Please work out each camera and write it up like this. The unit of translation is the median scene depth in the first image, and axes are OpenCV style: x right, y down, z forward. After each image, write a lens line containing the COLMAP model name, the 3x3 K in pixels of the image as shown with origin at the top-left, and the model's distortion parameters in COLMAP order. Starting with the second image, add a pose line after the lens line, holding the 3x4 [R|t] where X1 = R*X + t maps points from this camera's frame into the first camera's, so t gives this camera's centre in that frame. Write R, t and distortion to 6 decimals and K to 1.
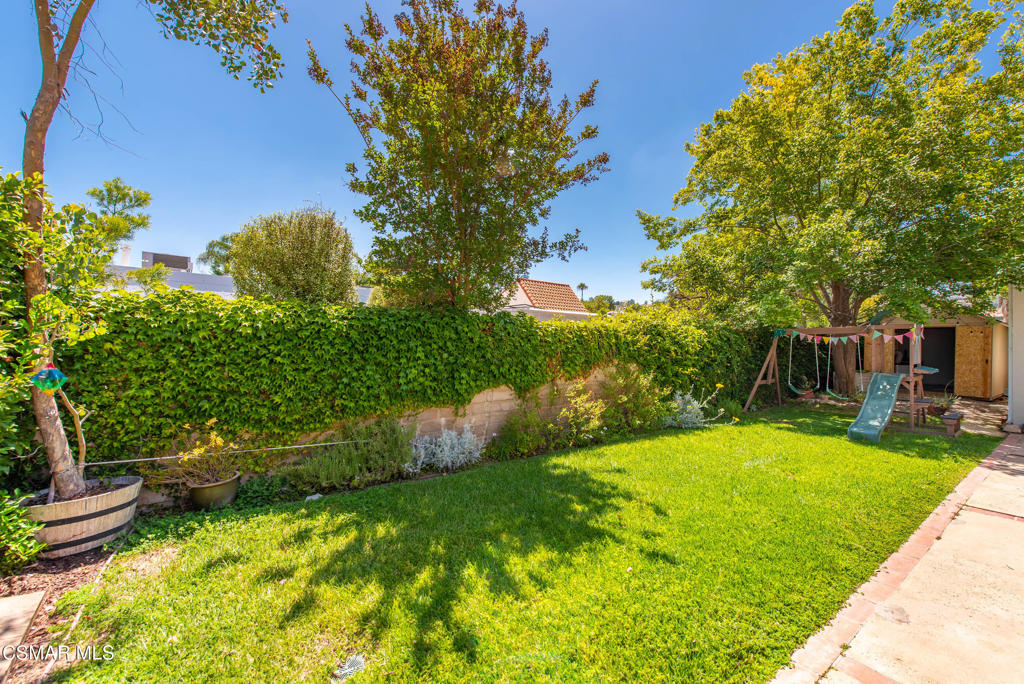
lens RADIAL K [[406.6, 0, 516.0], [0, 406.6, 338.0], [0, 0, 1]] dist [0.012520, -0.002163]
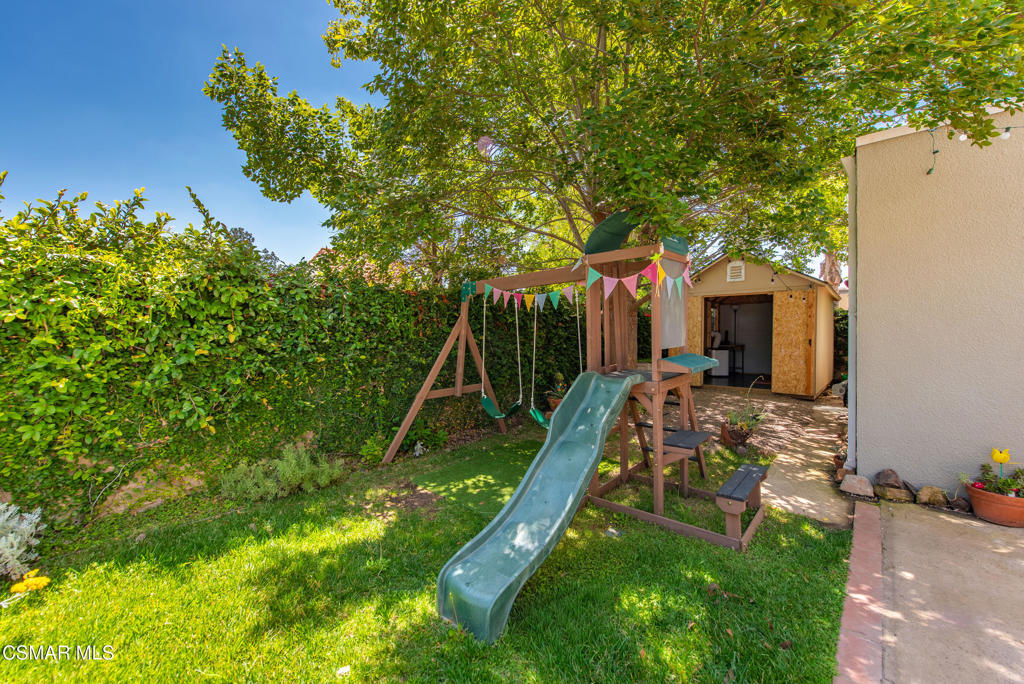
lens RADIAL K [[406.6, 0, 506.9], [0, 406.6, 339.5], [0, 0, 1]] dist [0.012520, -0.002163]
pose [[0.976318, -0.017070, 0.215668, 0.564774], [0.011972, 0.999618, 0.024923, 0.032832], [-0.216011, -0.021751, 0.976149, 0.497644]]
